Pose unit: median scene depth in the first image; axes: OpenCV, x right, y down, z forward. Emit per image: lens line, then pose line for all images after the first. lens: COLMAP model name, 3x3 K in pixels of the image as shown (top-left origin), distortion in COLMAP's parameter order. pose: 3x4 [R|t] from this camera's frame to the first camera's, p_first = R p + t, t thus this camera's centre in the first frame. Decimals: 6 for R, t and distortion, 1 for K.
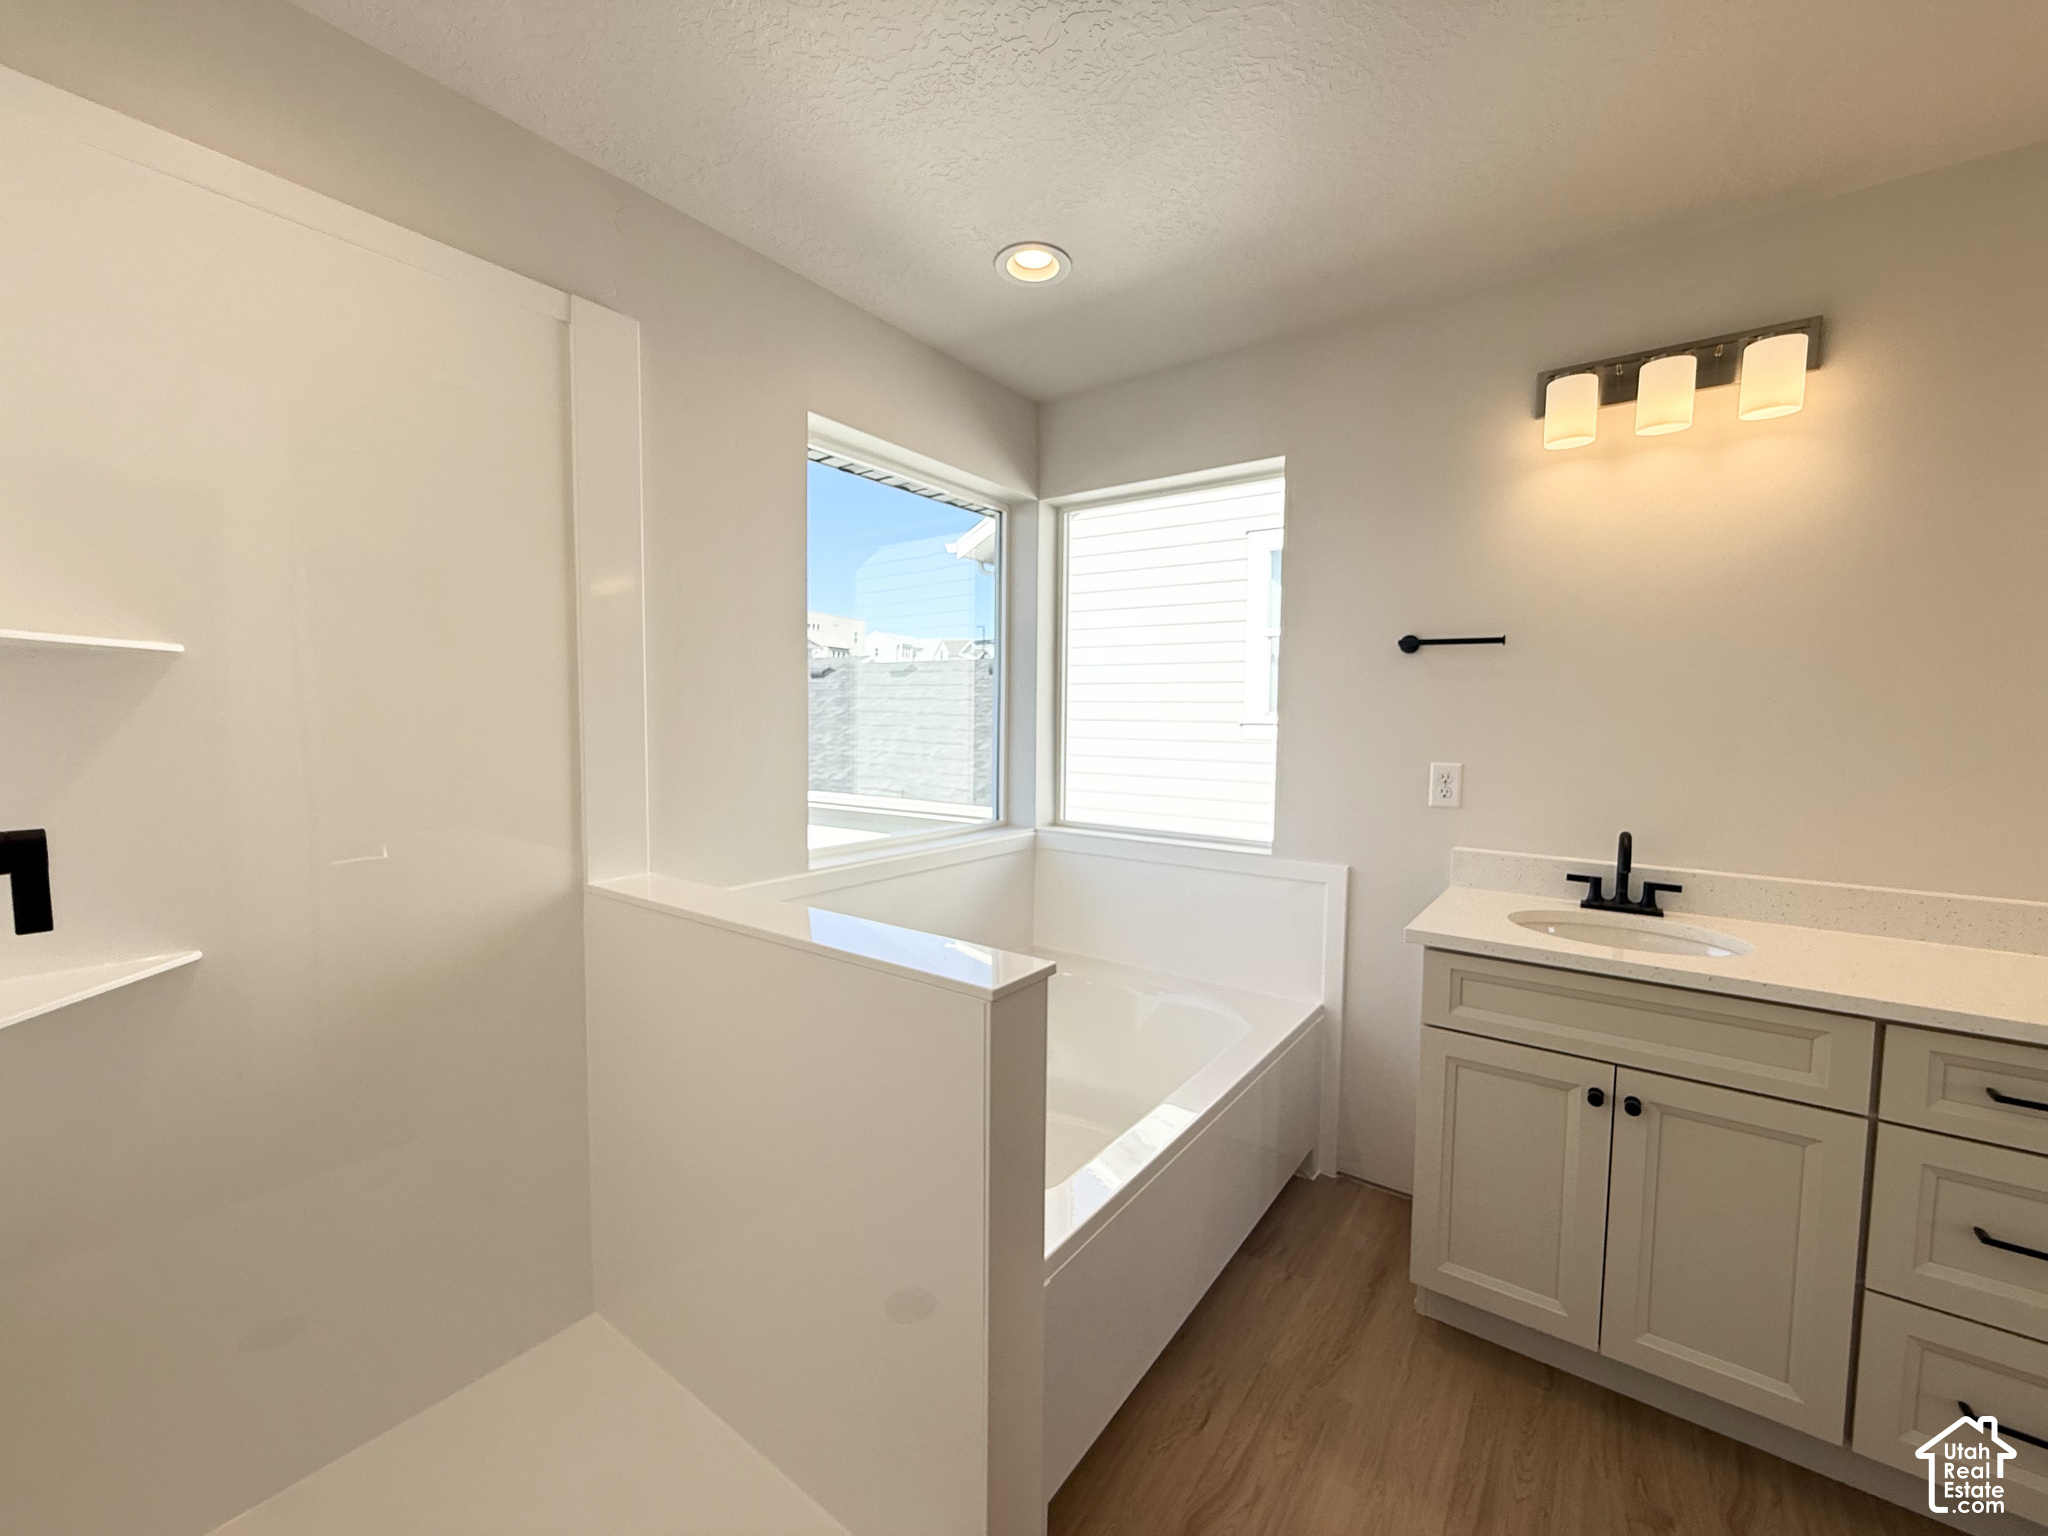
lens RADIAL K [[815.6, 0, 1024.0], [0, 815.6, 768.0], [0, 0, 1]] dist [0.001181, 0.000005]
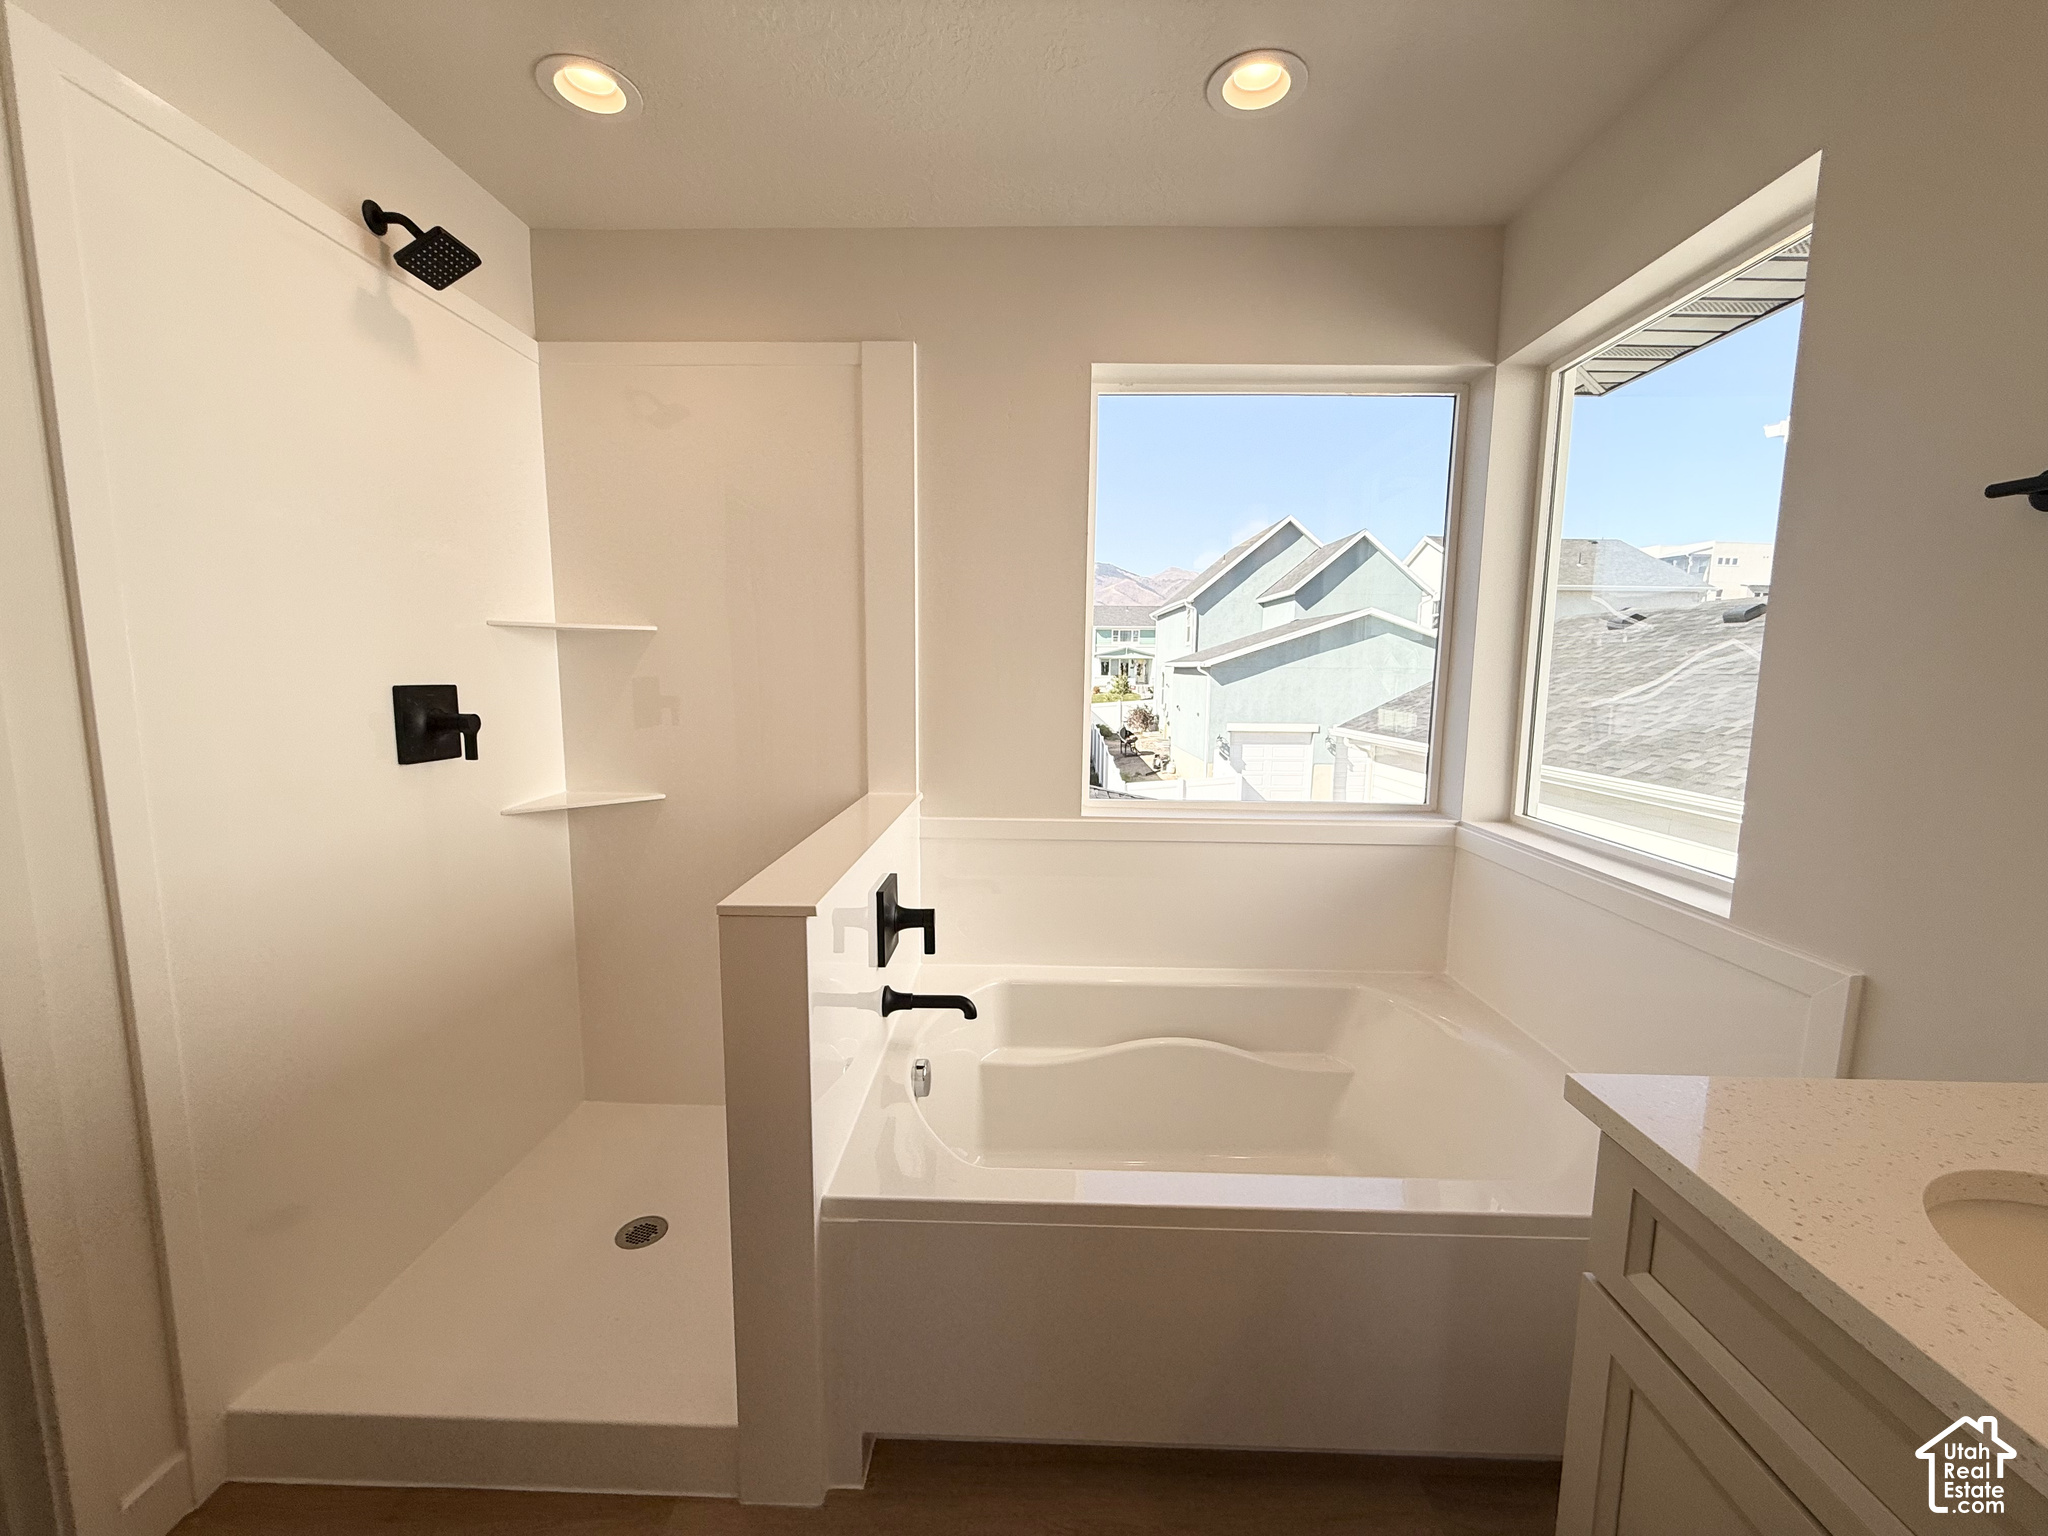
lens RADIAL K [[814.6, 0, 1024.0], [0, 814.6, 768.0], [0, 0, 1]] dist [0.013504, 0.000042]
pose [[0.578629, 0.095359, -0.809997, 0.496197], [-0.056814, 0.995441, 0.076606, -0.011233], [0.813610, 0.001693, 0.581409, 0.311918]]
